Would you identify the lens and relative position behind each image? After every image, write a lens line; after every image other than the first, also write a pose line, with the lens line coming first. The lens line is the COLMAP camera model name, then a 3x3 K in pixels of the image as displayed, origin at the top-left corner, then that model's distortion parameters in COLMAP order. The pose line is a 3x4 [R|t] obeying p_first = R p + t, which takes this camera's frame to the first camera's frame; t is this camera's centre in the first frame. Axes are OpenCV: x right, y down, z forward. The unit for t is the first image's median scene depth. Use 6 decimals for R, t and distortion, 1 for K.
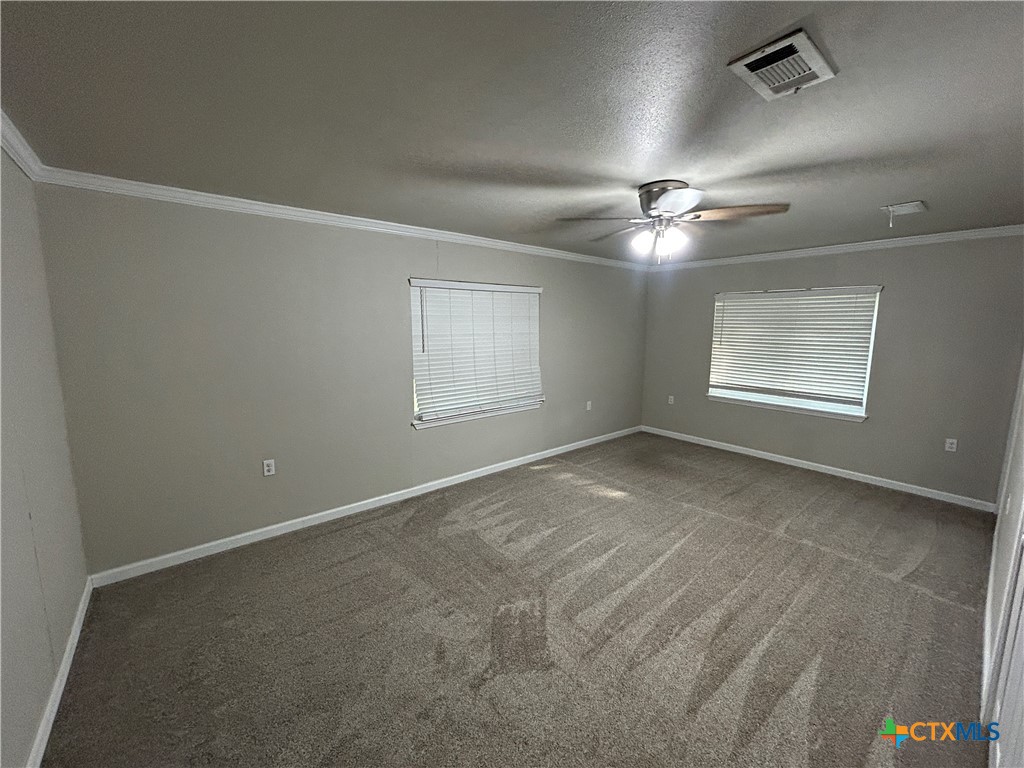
lens RADIAL K [[413.2, 0, 506.6], [0, 413.2, 383.2], [0, 0, 1]] dist [-0.006129, 0.000604]
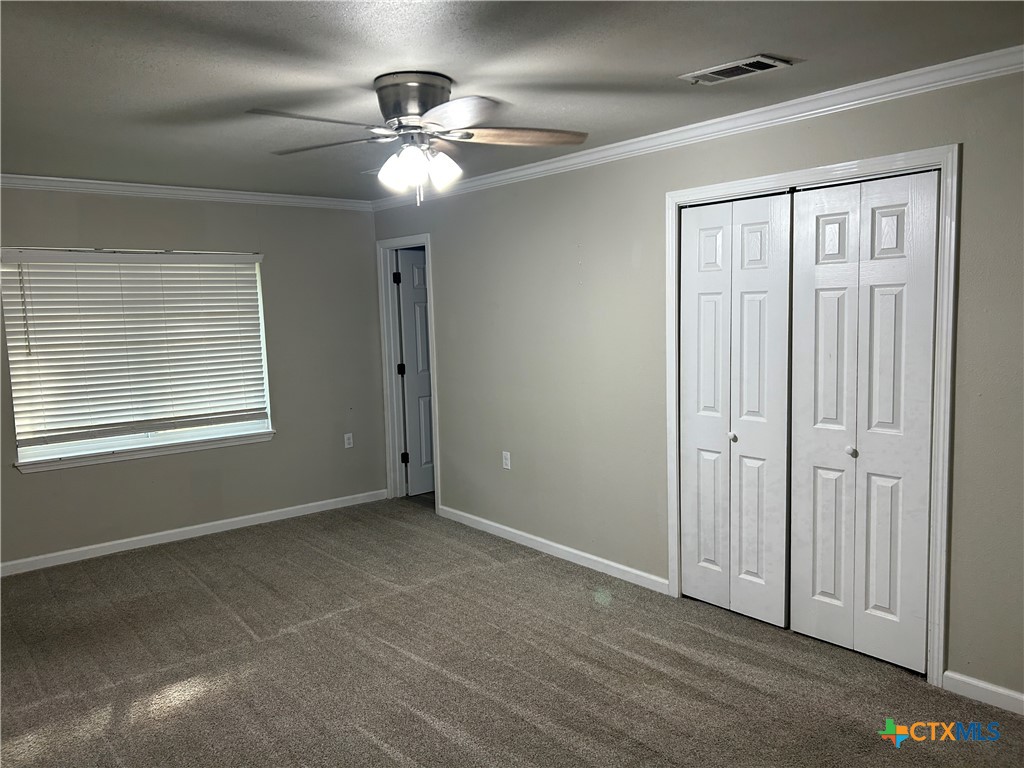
lens RADIAL K [[775.0, 0, 515.6], [0, 775.0, 390.4], [0, 0, 1]] dist [0.029410, -0.043488]
pose [[-0.012407, -0.119287, 0.992782, -0.518572], [0.167806, 0.978530, 0.119671, -0.086056], [-0.985742, 0.168079, 0.007876, 0.574579]]
